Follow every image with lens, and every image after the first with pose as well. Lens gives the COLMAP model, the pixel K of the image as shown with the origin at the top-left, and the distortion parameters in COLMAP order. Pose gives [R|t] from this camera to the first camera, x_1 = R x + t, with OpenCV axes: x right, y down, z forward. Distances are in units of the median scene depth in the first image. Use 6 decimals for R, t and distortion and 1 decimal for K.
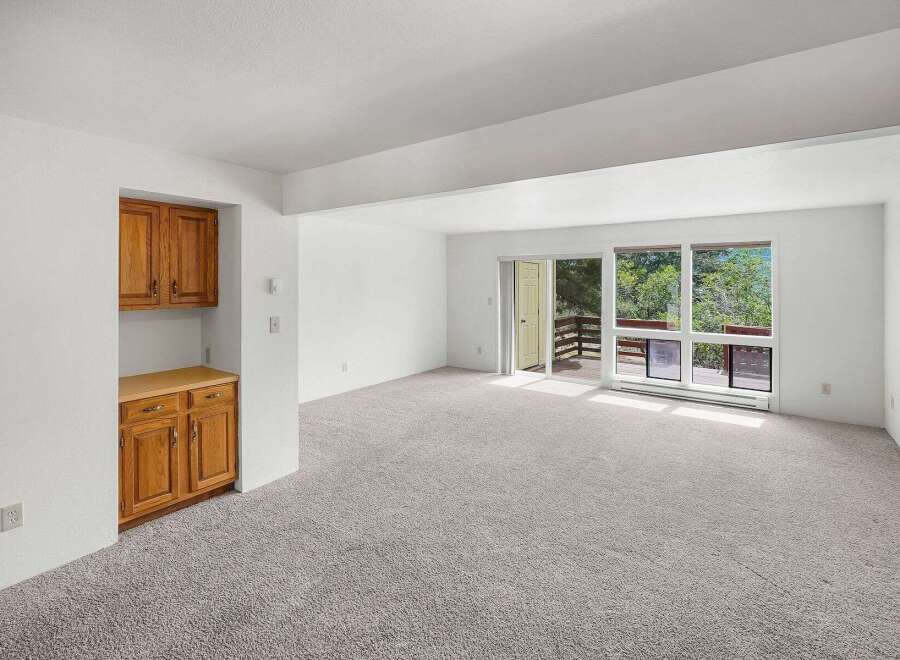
lens RADIAL K [[456.9, 0, 454.8], [0, 456.9, 281.7], [0, 0, 1]] dist [-0.004297, -0.000466]
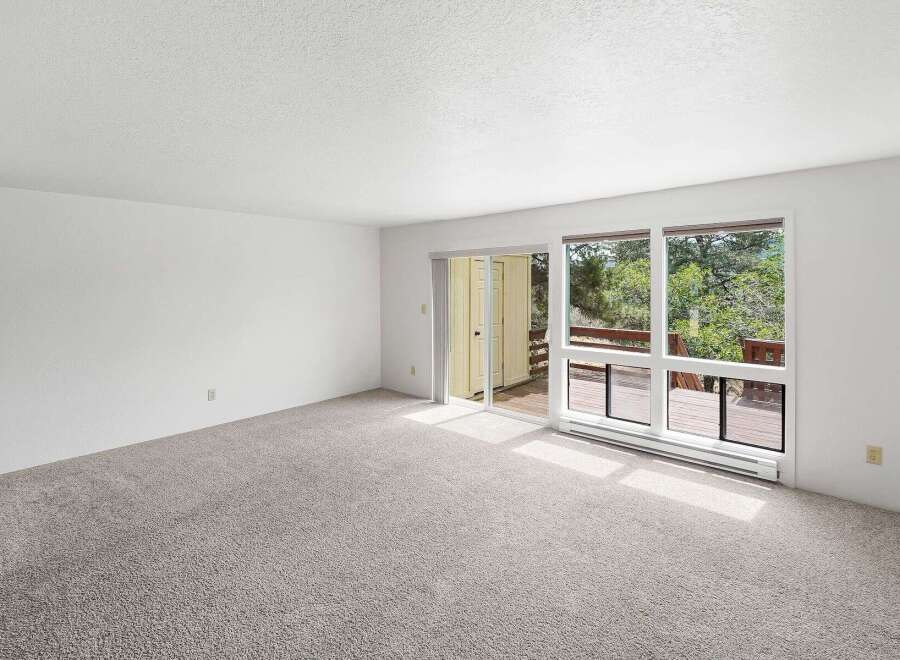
lens RADIAL K [[449.7, 0, 453.9], [0, 449.7, 292.4], [0, 0, 1]] dist [0.000303, 0.000322]
pose [[0.994767, -0.004115, -0.102086, 0.256235], [0.005652, 0.999875, 0.014776, 0.002332], [0.102013, -0.015276, 0.994666, 0.278983]]
